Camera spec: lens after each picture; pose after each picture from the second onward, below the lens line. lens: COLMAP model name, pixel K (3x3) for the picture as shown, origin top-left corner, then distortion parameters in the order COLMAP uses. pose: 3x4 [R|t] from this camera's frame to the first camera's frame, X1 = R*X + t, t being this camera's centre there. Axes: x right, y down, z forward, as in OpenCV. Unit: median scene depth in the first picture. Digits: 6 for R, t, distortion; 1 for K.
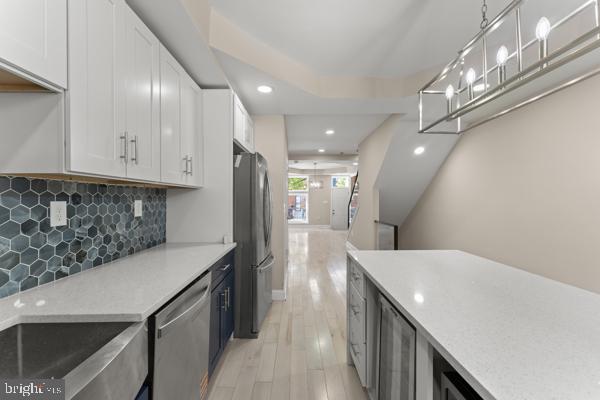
lens RADIAL K [[241.3, 0, 301.4], [0, 241.3, 198.4], [0, 0, 1]] dist [0.000604, 0.000131]
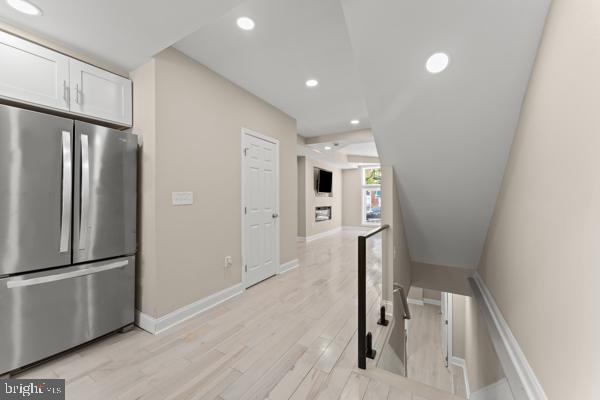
lens RADIAL K [[244.0, 0, 299.8], [0, 244.0, 195.4], [0, 0, 1]] dist [-0.007857, 0.000015]
pose [[0.862496, -0.008976, -0.505984, 1.151336], [0.003007, 0.999916, -0.012612, 0.087567], [0.506054, 0.009357, 0.862451, 1.169786]]
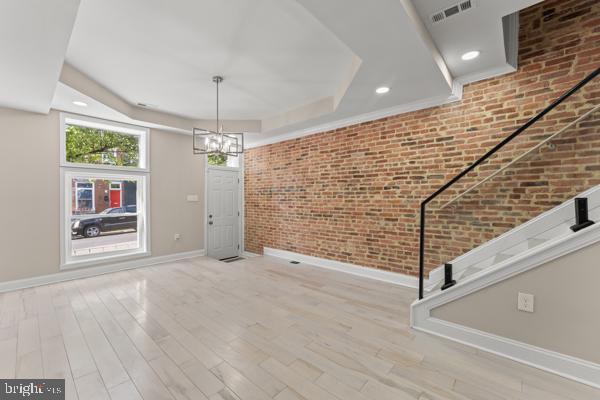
lens RADIAL K [[246.2, 0, 298.4], [0, 246.2, 200.1], [0, 0, 1]] dist [-0.001453, -0.000648]
pose [[0.682606, -0.007339, 0.730750, -0.630385], [0.000997, 0.999958, 0.009111, 0.099885], [-0.730786, -0.005491, 0.682585, 3.786504]]
